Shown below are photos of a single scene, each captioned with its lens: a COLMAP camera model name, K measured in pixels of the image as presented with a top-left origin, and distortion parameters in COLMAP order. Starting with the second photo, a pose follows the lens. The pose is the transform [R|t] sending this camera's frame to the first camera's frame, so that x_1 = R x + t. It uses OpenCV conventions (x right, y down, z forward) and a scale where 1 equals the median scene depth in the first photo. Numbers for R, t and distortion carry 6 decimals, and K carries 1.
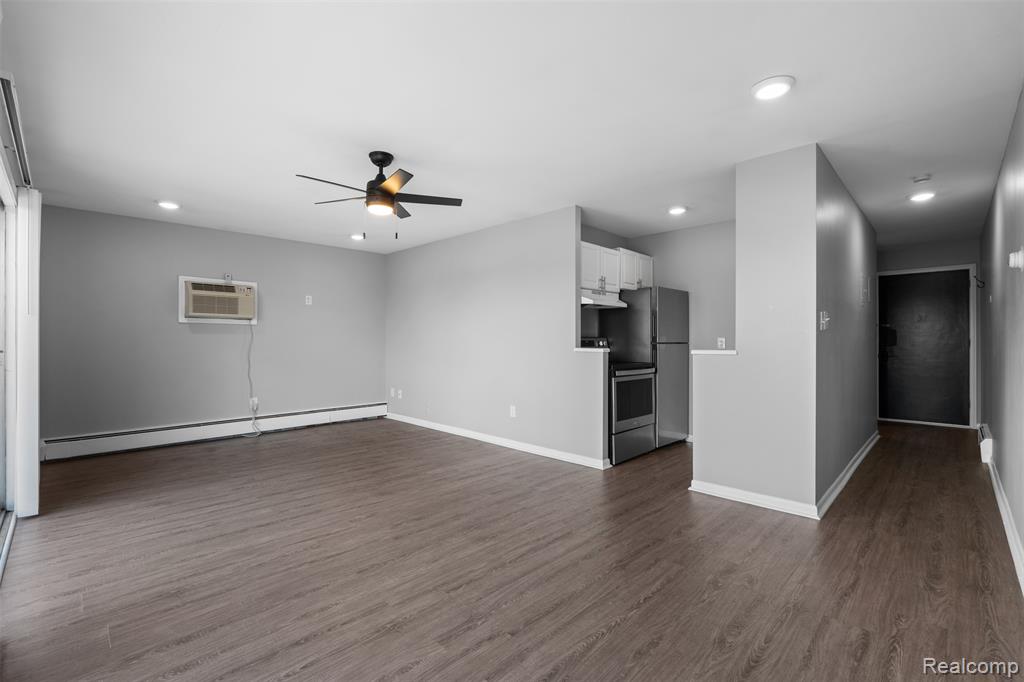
lens RADIAL K [[449.0, 0, 513.2], [0, 449.0, 341.0], [0, 0, 1]] dist [-0.002990, 0.000570]
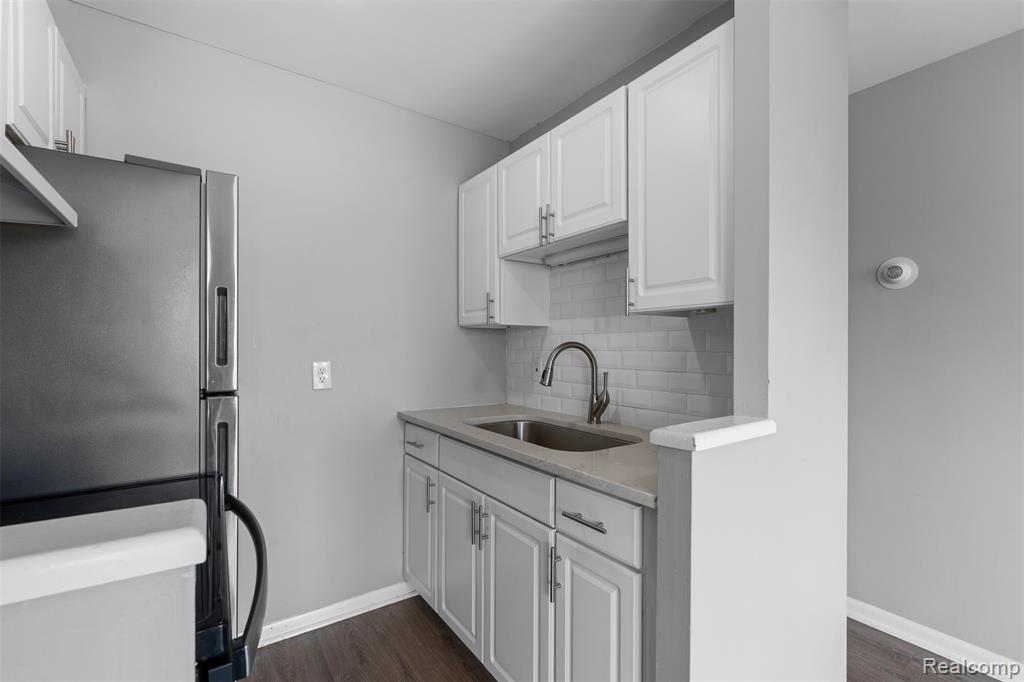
lens RADIAL K [[449.0, 0, 507.8], [0, 449.0, 346.6], [0, 0, 1]] dist [-0.002990, 0.000570]
pose [[0.193674, 0.001506, 0.981065, 0.101841], [-0.002847, 0.999995, -0.000973, -0.023630], [-0.981062, -0.002605, 0.193677, 0.844286]]
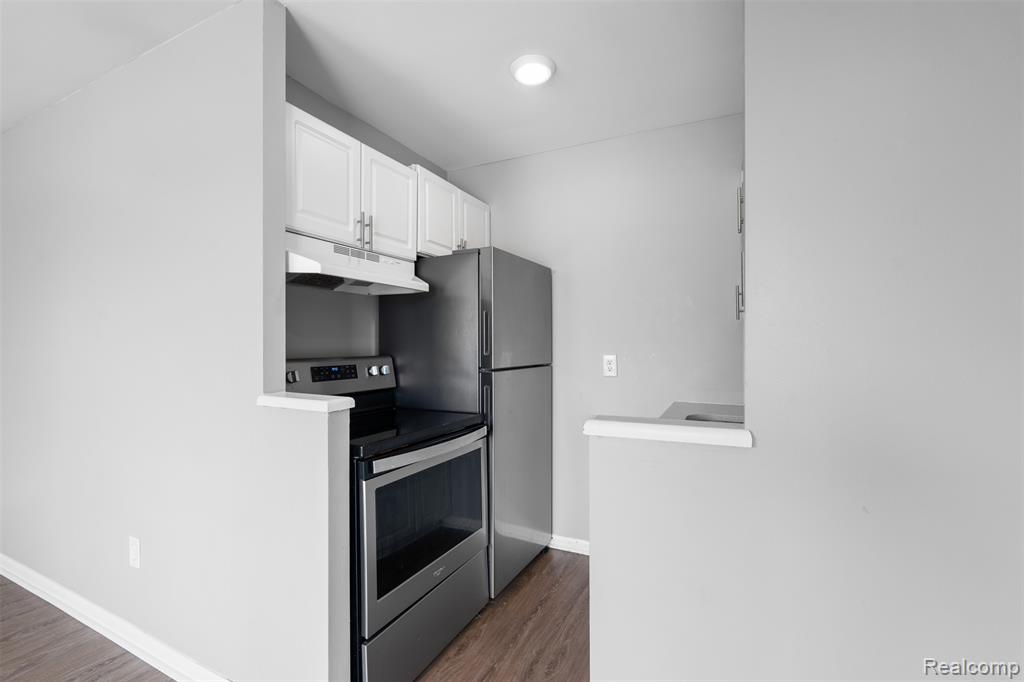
lens RADIAL K [[449.0, 0, 511.9], [0, 449.0, 342.9], [0, 0, 1]] dist [-0.002990, 0.000570]
pose [[0.951267, -0.003352, 0.308349, 0.210882], [0.004287, 0.999988, -0.002353, -0.023476], [-0.308338, 0.003560, 0.951270, 0.591124]]
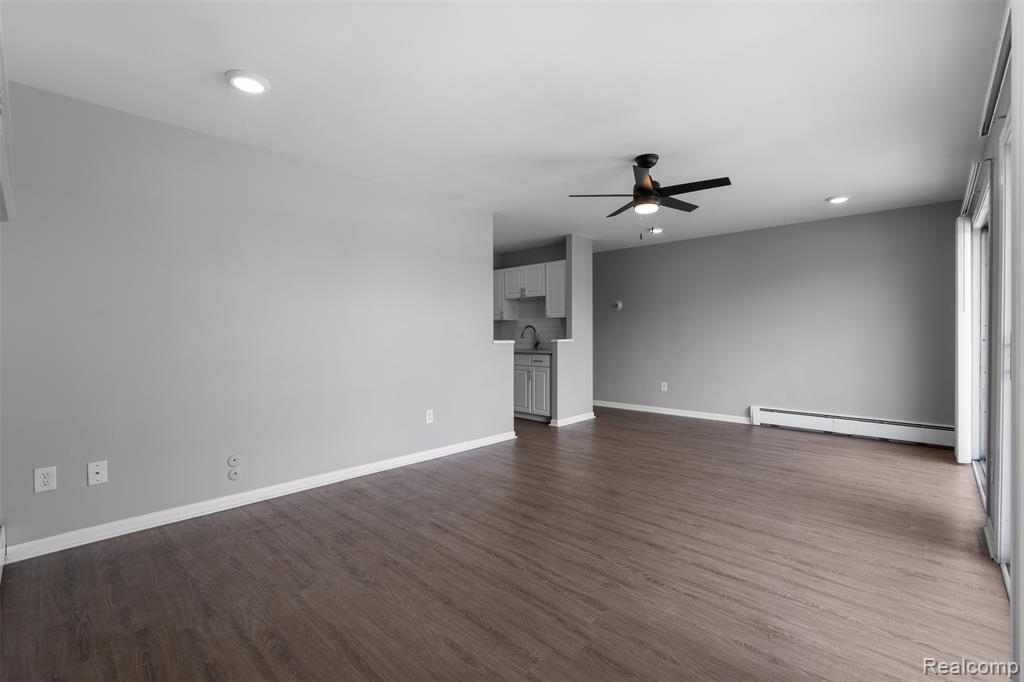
lens RADIAL K [[449.0, 0, 516.1], [0, 449.0, 336.3], [0, 0, 1]] dist [-0.002990, 0.000570]
pose [[-0.029013, -0.002758, 0.999575, -0.954269], [0.004141, 0.999987, 0.002880, 0.002989], [-0.999570, 0.004223, -0.029001, 0.954531]]
